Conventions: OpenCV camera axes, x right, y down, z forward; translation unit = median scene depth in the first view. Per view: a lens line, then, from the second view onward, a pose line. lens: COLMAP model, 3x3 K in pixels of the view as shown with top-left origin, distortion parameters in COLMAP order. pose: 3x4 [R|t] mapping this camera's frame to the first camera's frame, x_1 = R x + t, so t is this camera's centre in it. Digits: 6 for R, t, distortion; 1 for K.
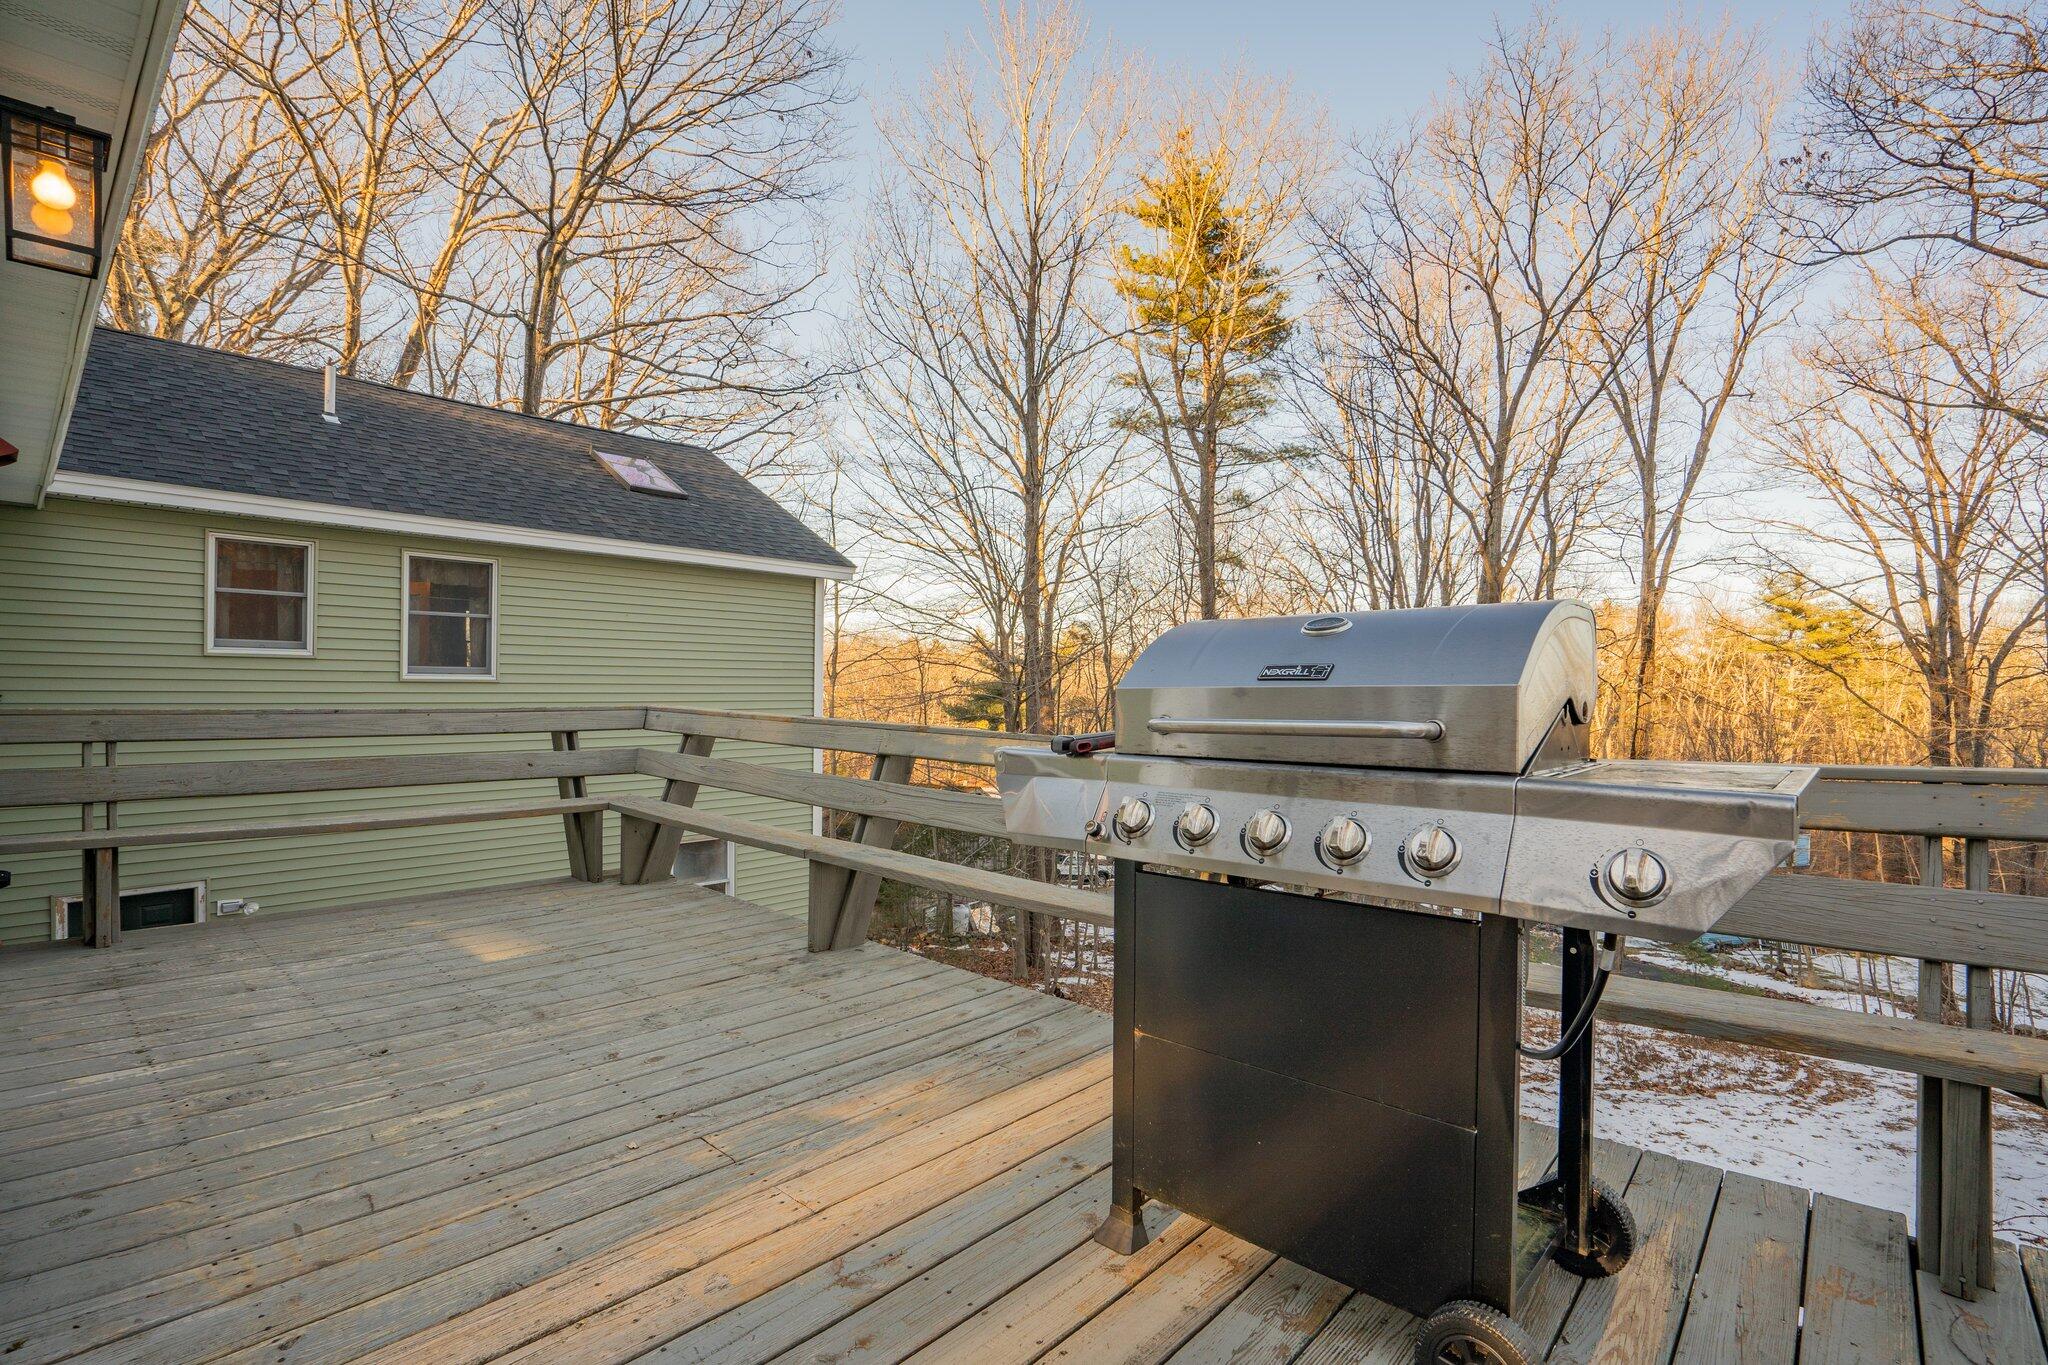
lens RADIAL K [[945.3, 0, 1037.4], [0, 945.3, 685.8], [0, 0, 1]] dist [-0.002337, 0.000442]
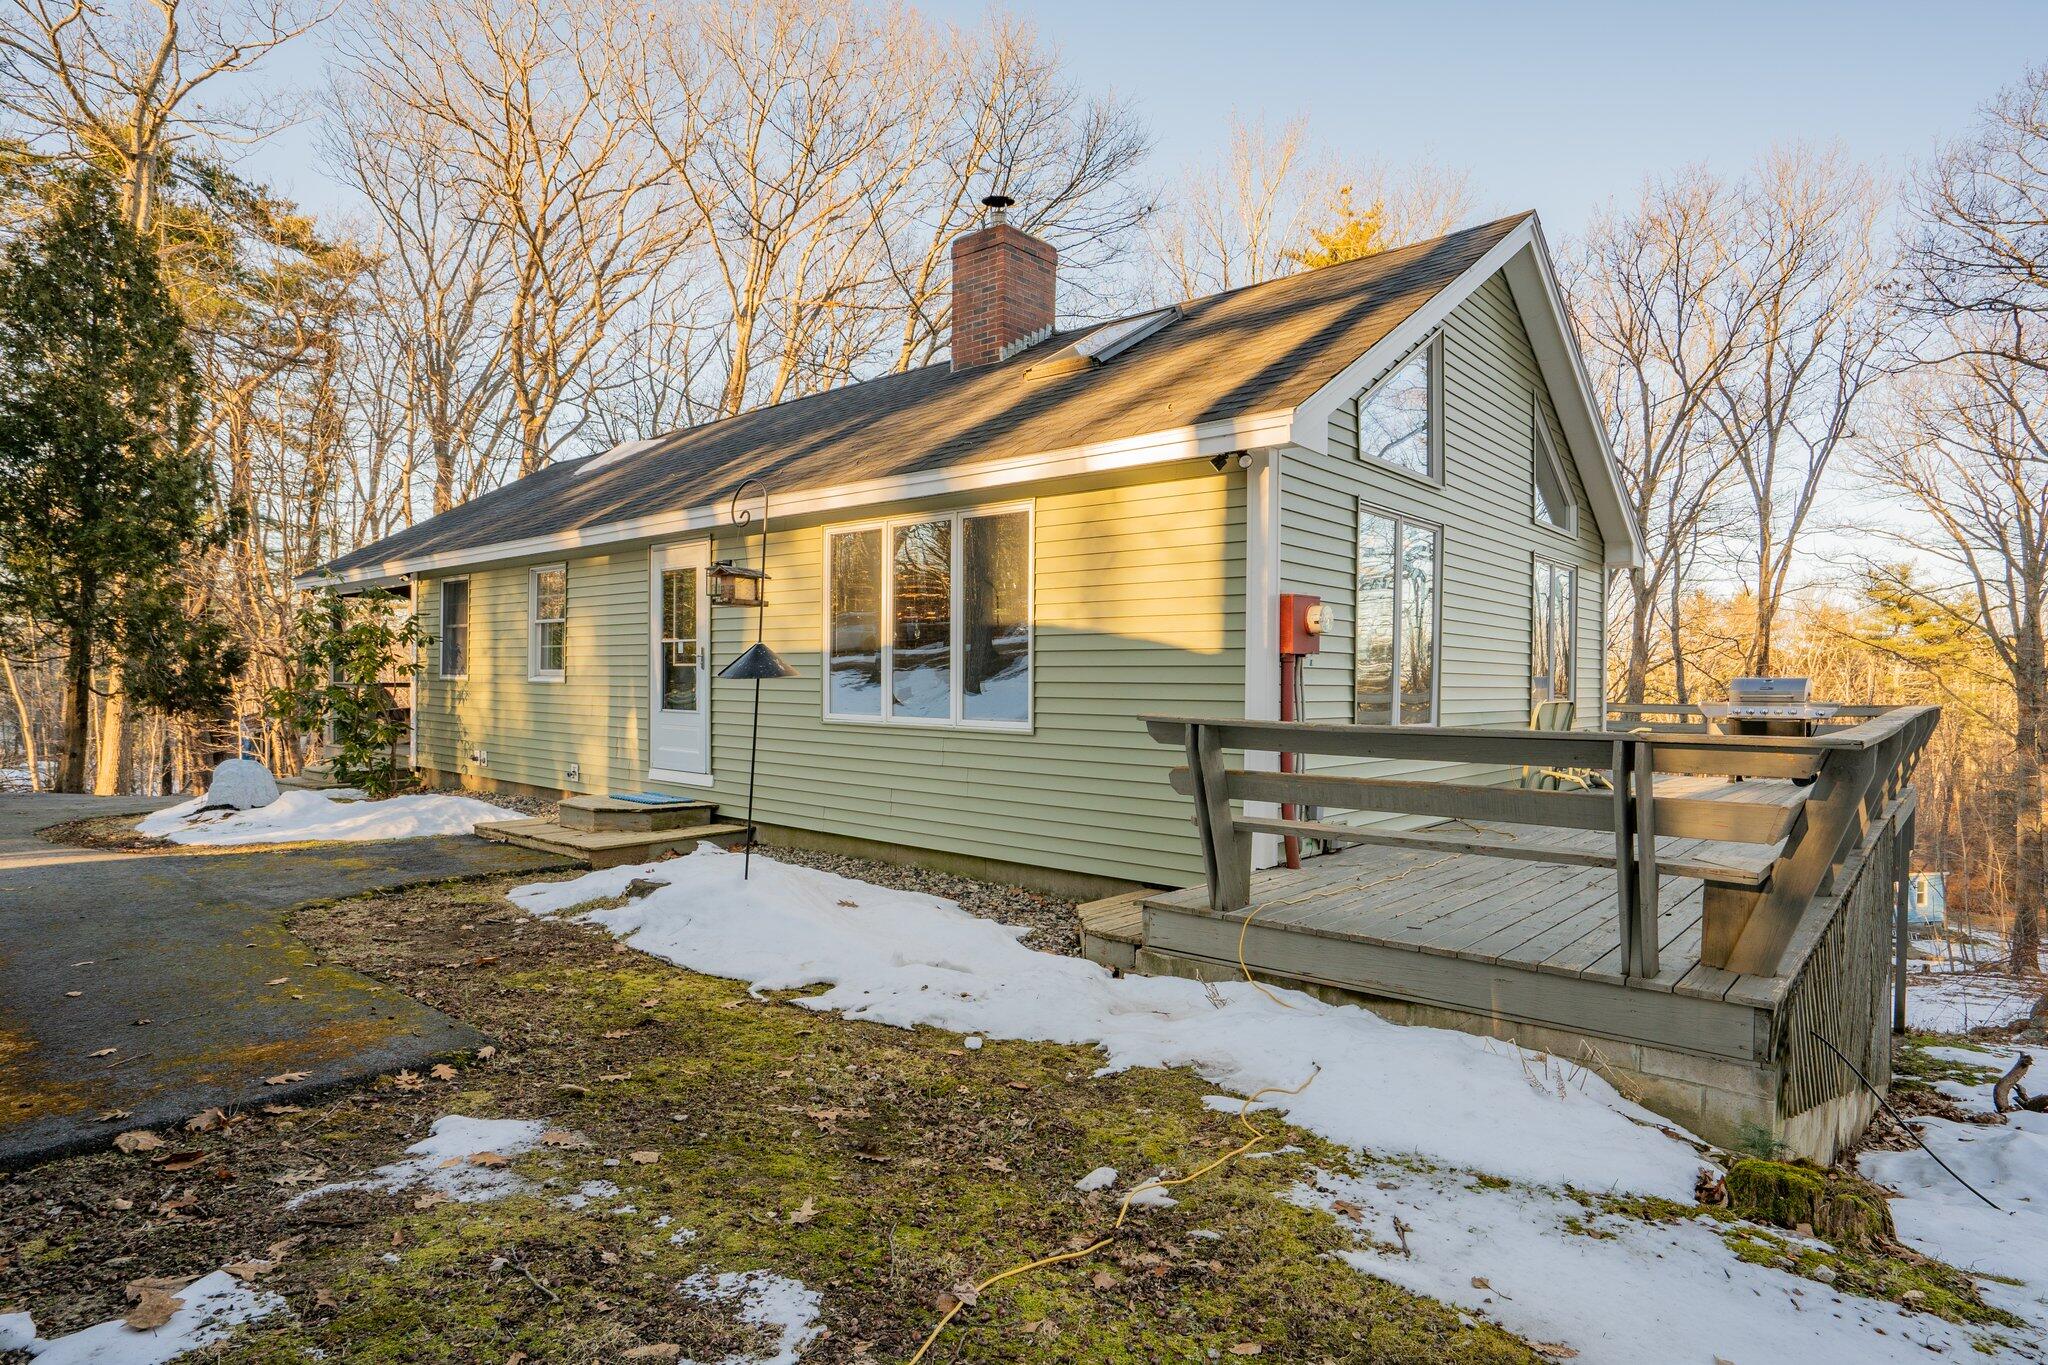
lens RADIAL K [[1118.7, 0, 1024.0], [0, 1118.7, 682.5], [0, 0, 1]] dist [0.004968, 0.001028]
pose [[0.999956, 0.004125, 0.008458, -0.250867], [-0.004172, 0.999976, 0.005576, -0.007945], [-0.008435, -0.005611, 0.999949, -0.342977]]
